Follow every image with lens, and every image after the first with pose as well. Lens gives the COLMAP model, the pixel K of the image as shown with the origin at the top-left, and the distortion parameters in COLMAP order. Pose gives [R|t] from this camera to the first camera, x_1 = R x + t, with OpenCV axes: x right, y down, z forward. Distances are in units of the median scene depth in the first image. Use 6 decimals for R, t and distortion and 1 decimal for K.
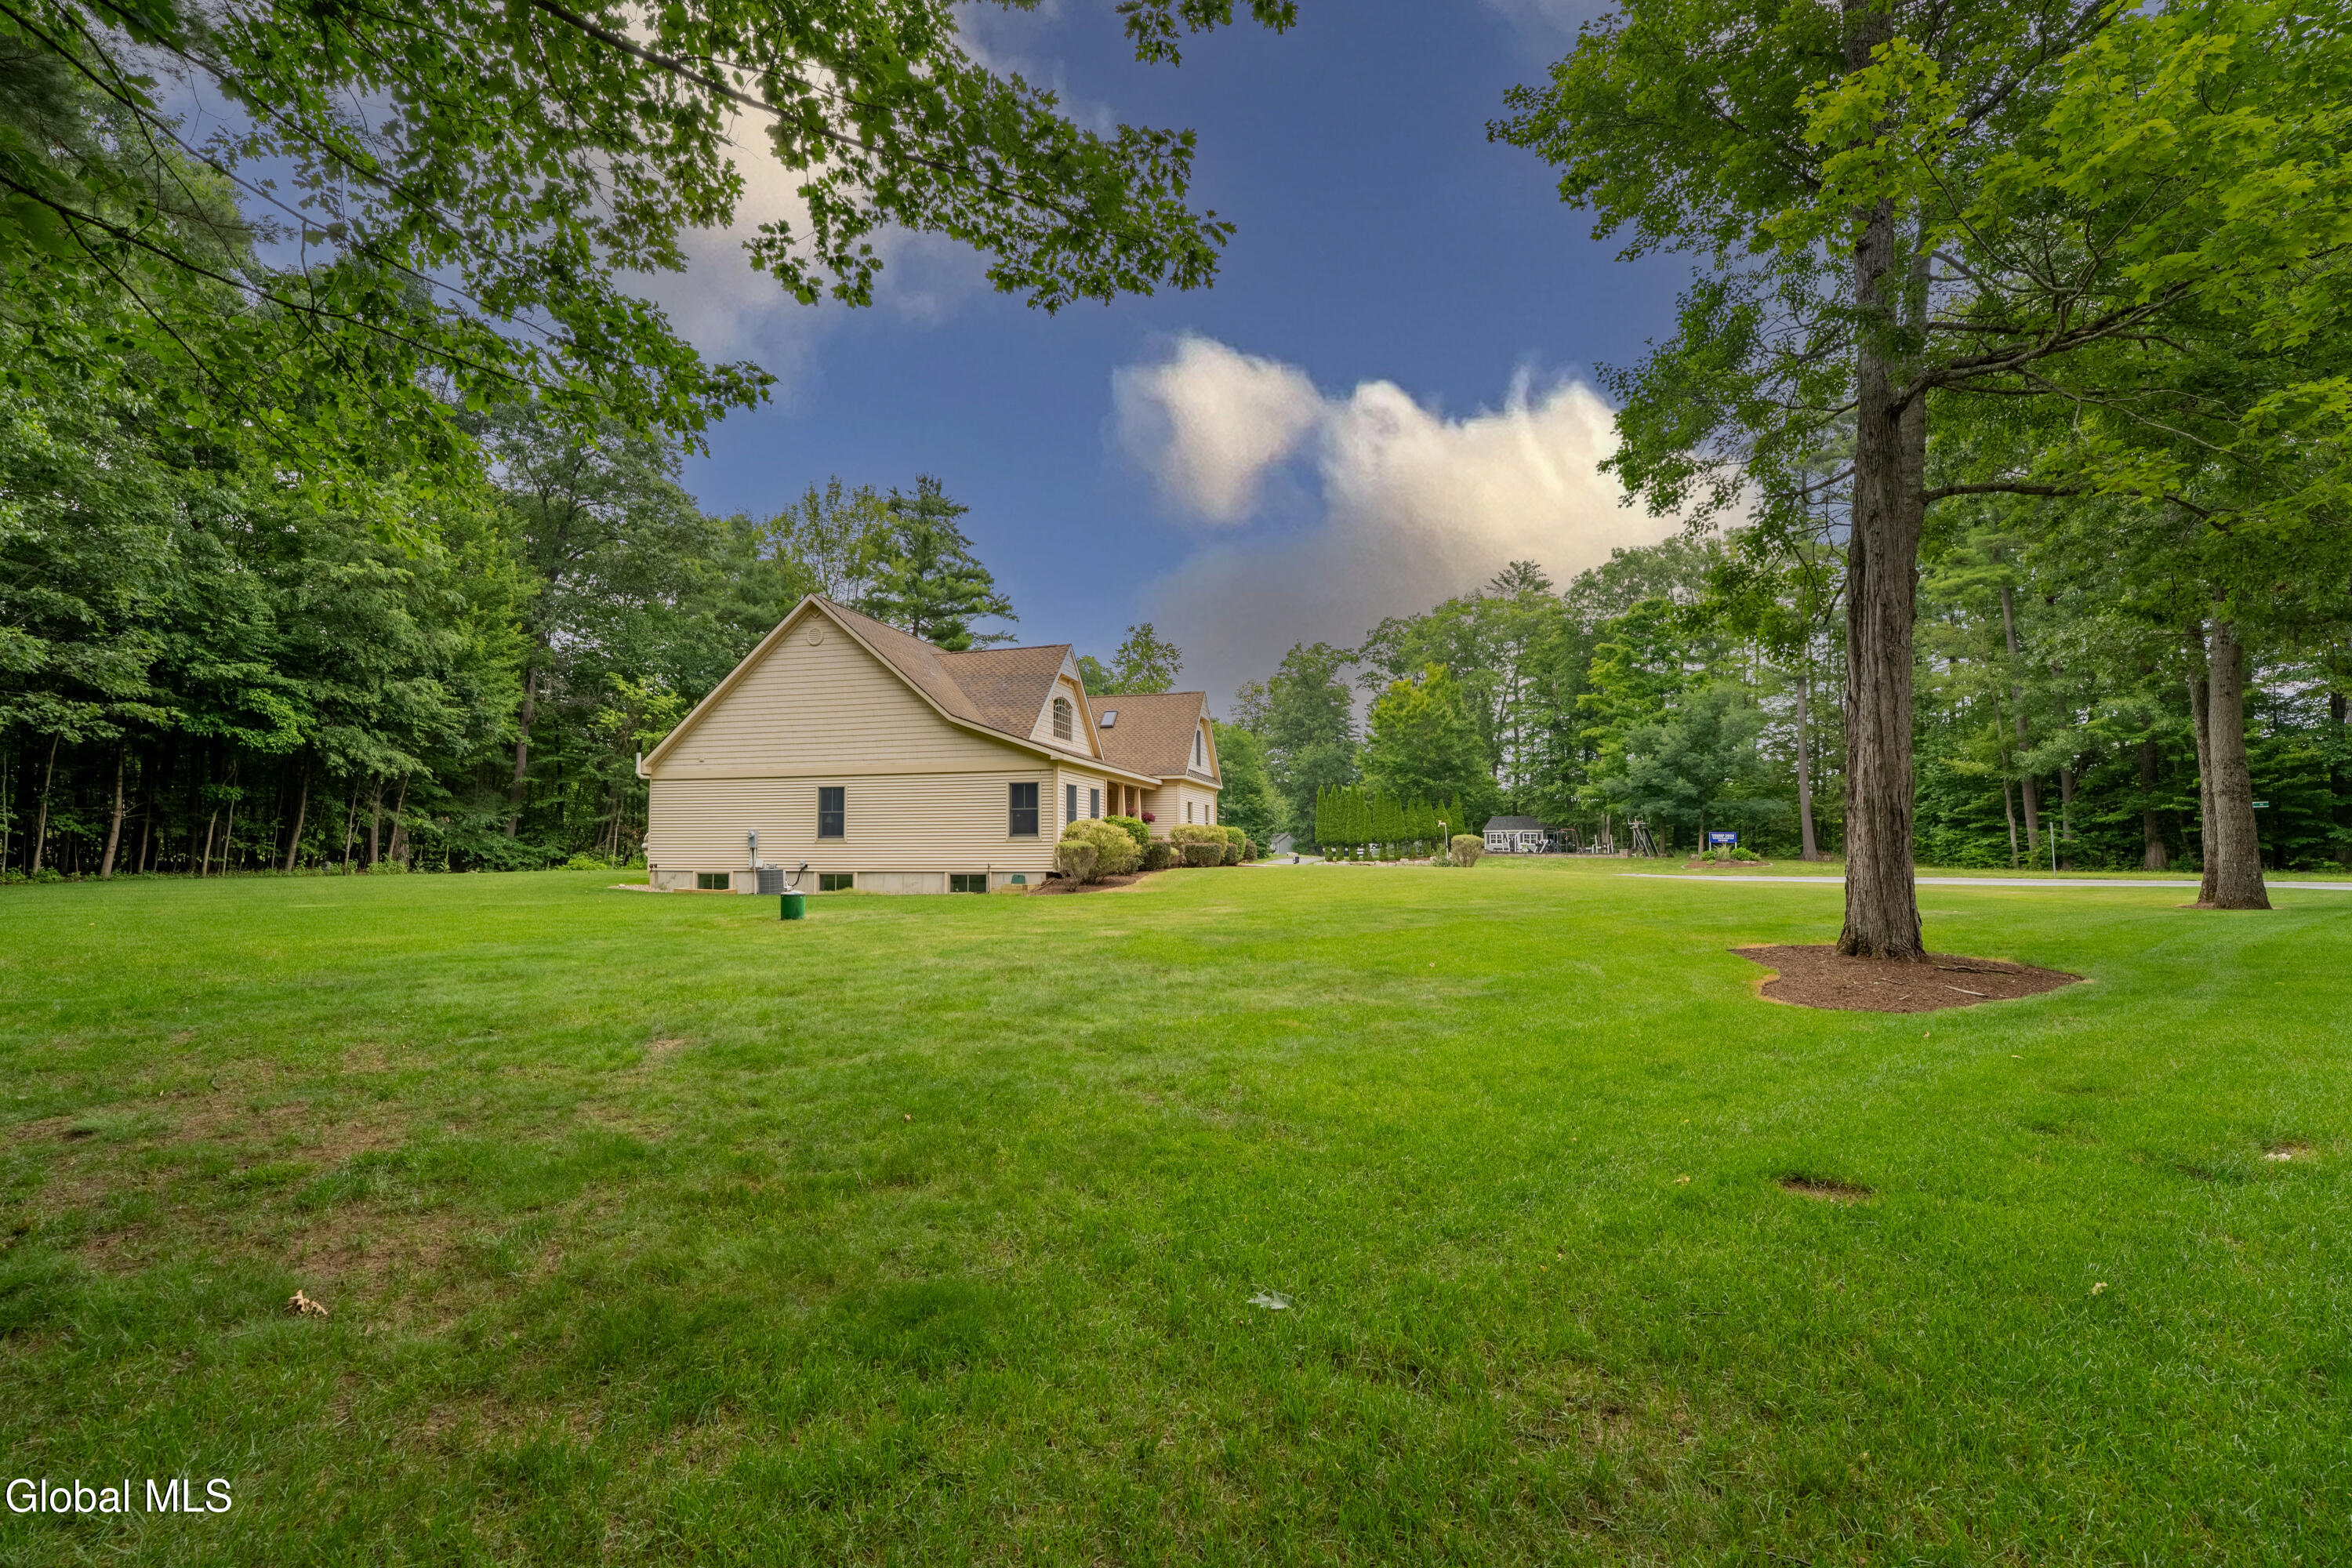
lens RADIAL K [[910.0, 0, 1181.3], [0, 910.0, 792.9], [0, 0, 1]] dist [0.000747, 0.000021]
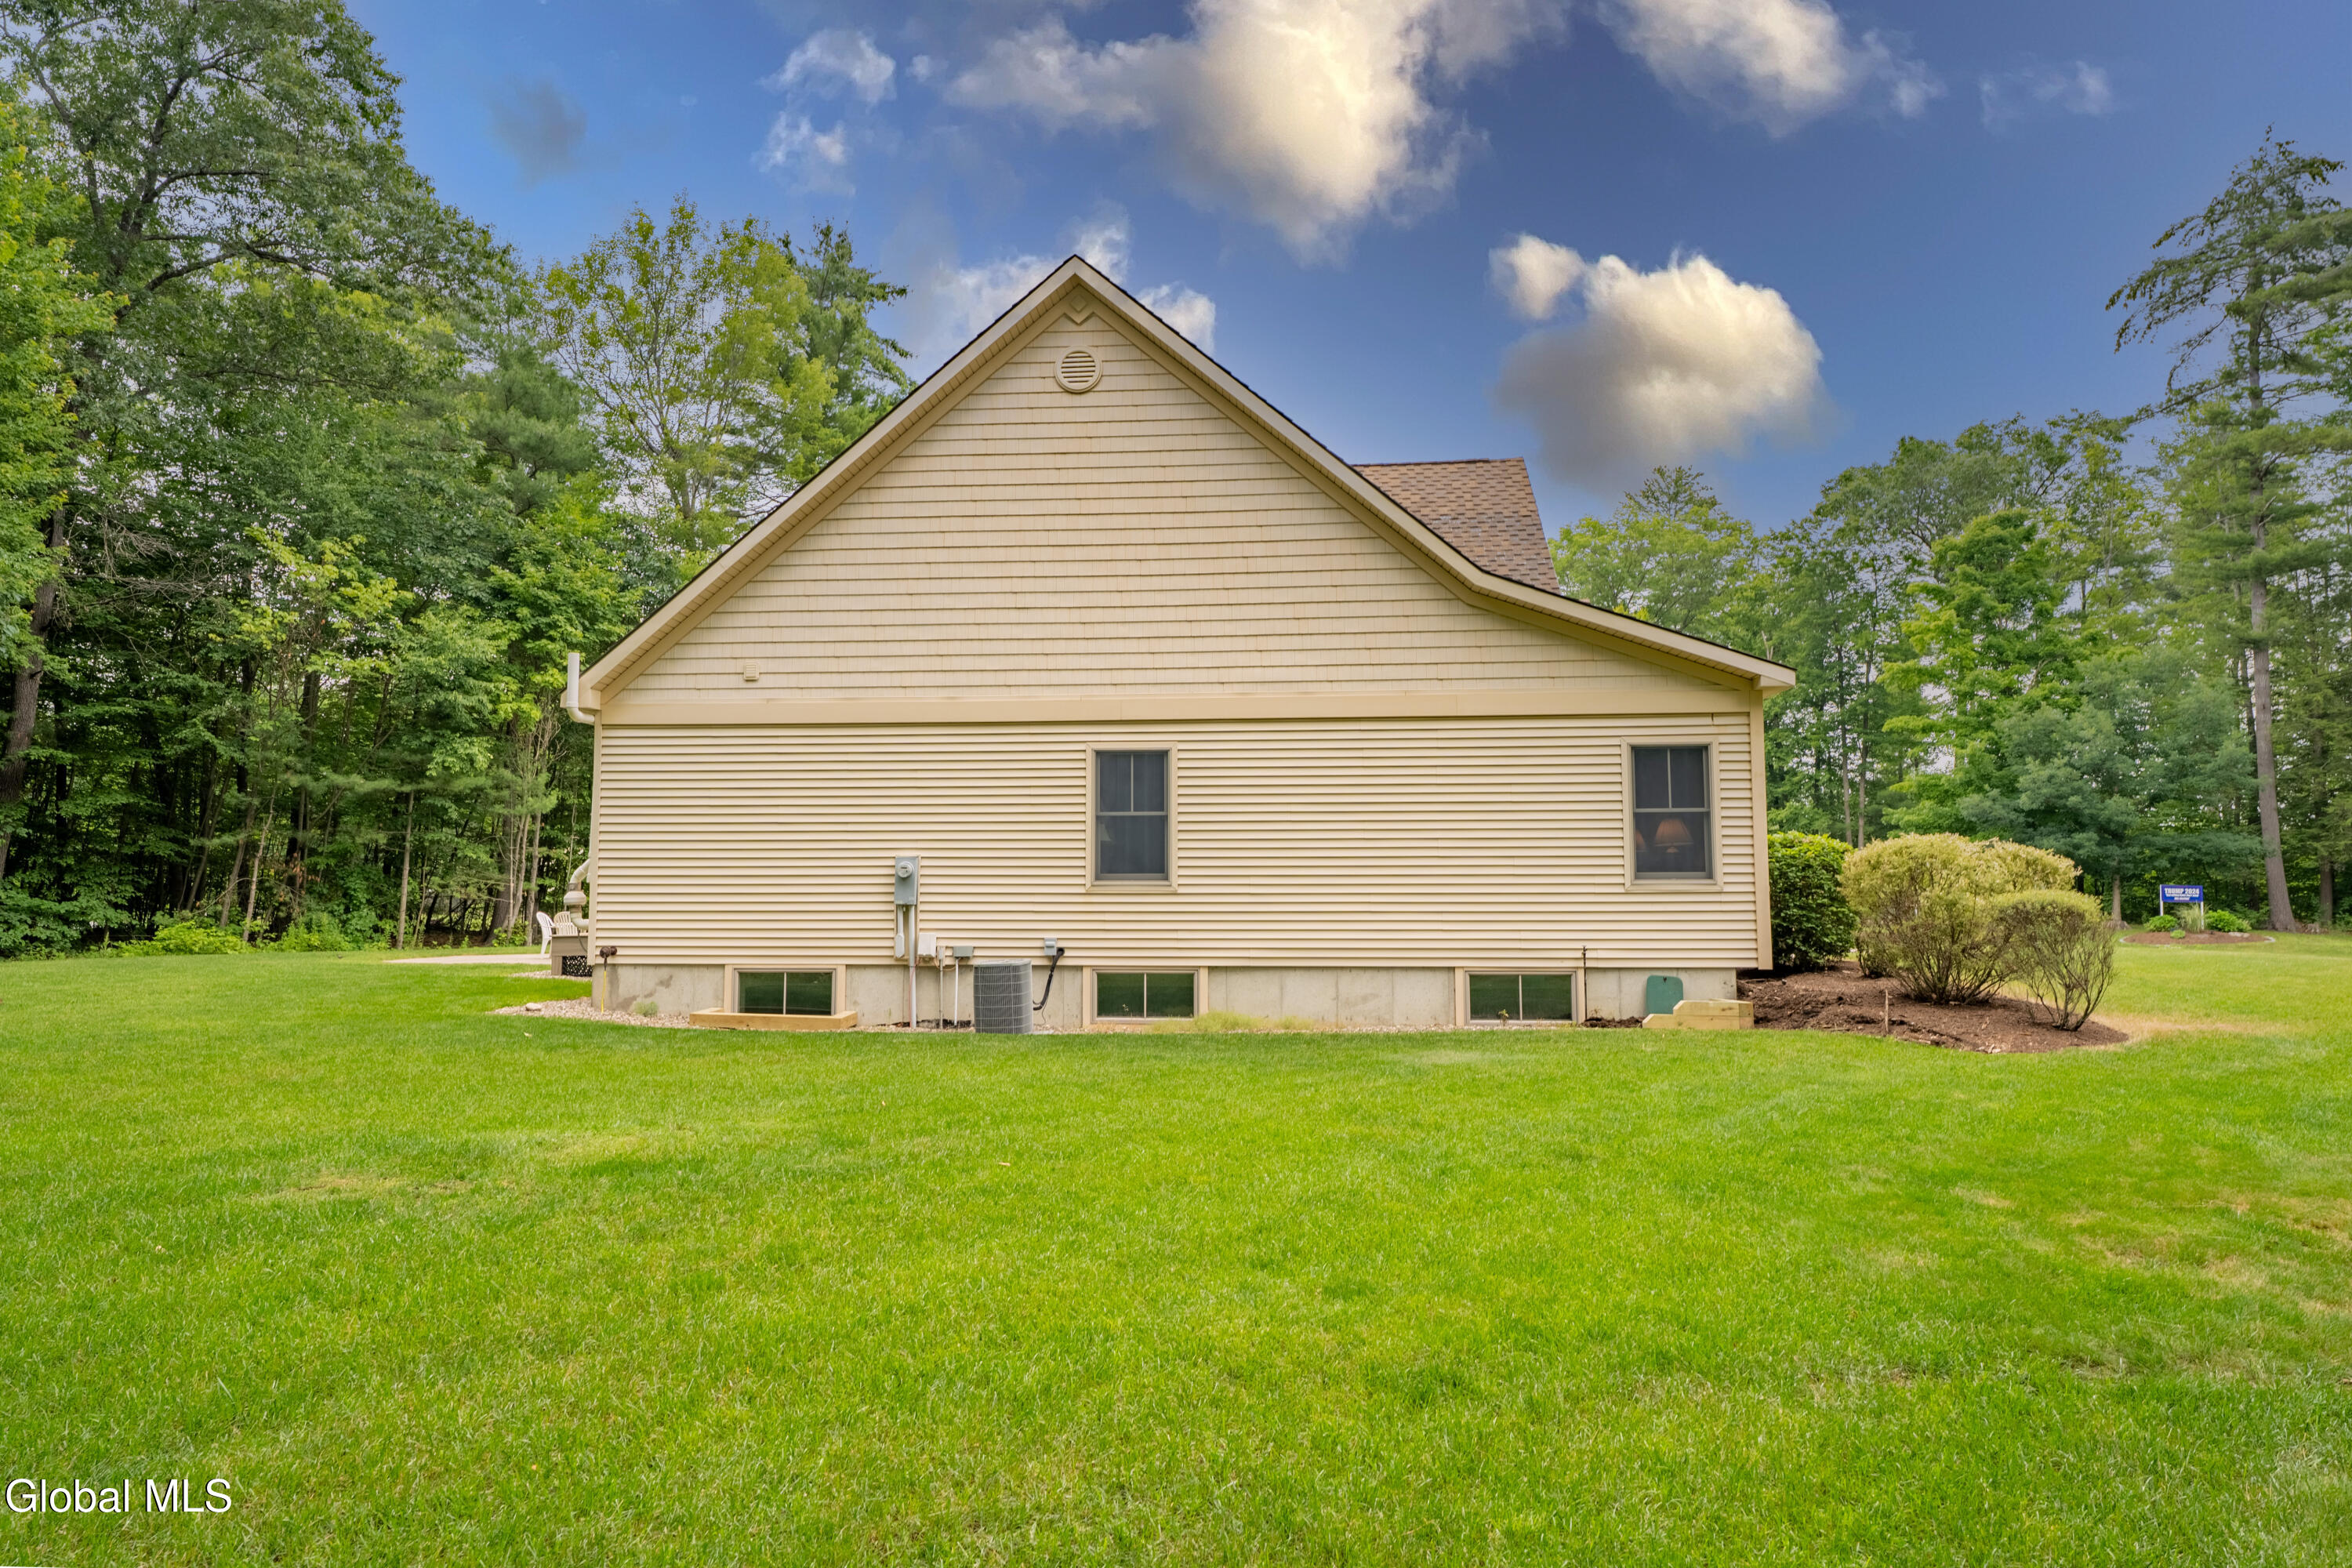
lens RADIAL K [[1327.8, 0, 1172.8], [0, 1327.8, 783.3], [0, 0, 1]] dist [0.026029, 0.001162]
pose [[0.988556, 0.017921, 0.149788, -0.450925], [-0.013305, 0.999407, -0.031765, 0.025847], [-0.150268, 0.029408, 0.988208, 0.433162]]
